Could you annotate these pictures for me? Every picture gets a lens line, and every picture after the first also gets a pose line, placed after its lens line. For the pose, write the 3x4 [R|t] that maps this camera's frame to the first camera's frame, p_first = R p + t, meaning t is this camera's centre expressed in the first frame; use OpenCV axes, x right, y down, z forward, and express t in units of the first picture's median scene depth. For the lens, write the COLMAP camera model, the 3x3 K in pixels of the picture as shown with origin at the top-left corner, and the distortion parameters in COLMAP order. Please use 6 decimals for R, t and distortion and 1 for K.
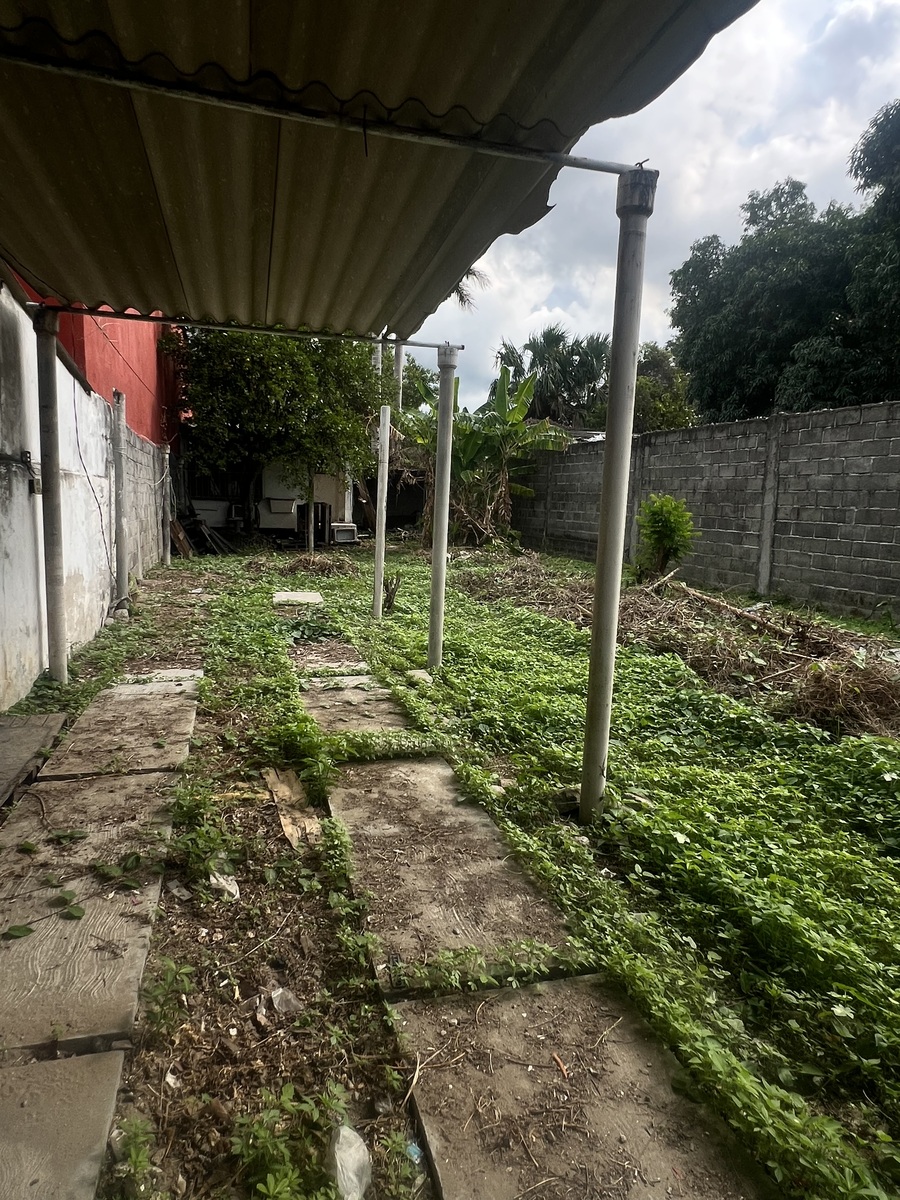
lens RADIAL K [[734.2, 0, 450.0], [0, 734.2, 600.0], [0, 0, 1]] dist [-0.001650, 0.000179]
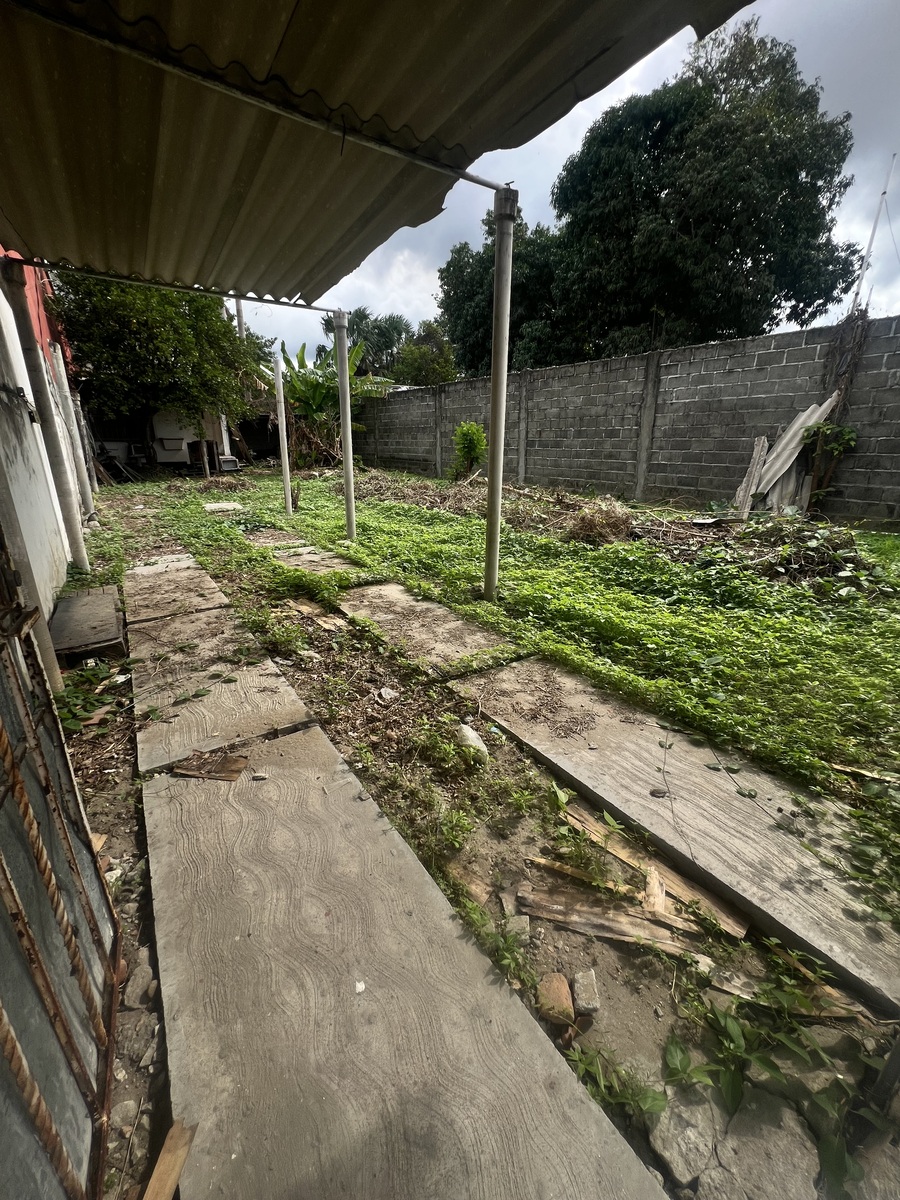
lens RADIAL K [[483.6, 0, 450.0], [0, 483.6, 600.0], [0, 0, 1]] dist [-0.001752, -0.000147]
pose [[0.950001, -0.126426, 0.285506, -0.201567], [0.071006, 0.977879, 0.196752, 0.050674], [-0.304065, -0.166642, 0.937963, -0.065002]]
